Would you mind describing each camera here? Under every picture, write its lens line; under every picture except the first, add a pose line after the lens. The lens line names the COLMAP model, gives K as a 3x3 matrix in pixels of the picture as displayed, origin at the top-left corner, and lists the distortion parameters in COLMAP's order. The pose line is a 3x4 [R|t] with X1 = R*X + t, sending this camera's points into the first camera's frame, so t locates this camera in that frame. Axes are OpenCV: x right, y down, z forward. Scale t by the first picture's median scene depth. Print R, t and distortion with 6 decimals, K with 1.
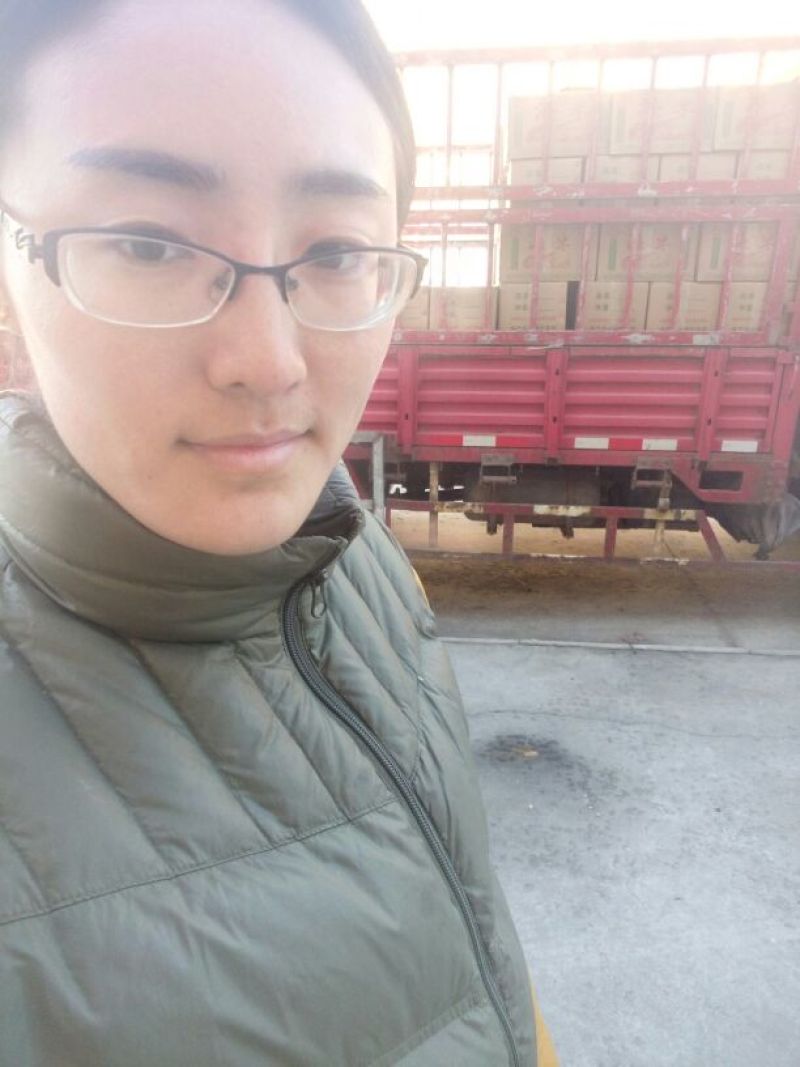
lens RADIAL K [[755.1, 0, 400.0], [0, 755.1, 533.5], [0, 0, 1]] dist [0.011805, 0.002867]
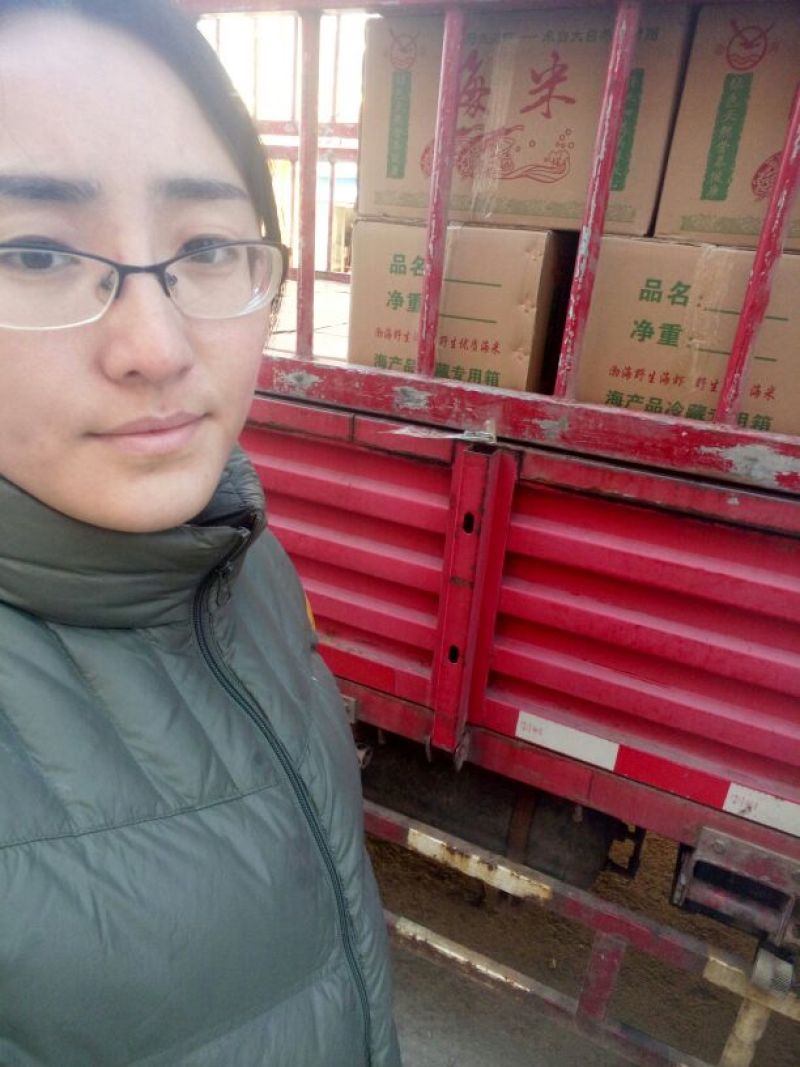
lens RADIAL K [[755.1, 0, 400.0], [0, 755.1, 533.5], [0, 0, 1]] dist [0.011805, 0.002867]
pose [[0.937850, 0.200473, -0.283280, 0.271187], [-0.183586, 0.979301, 0.085244, -0.230264], [0.294506, -0.027940, 0.955241, 0.693074]]
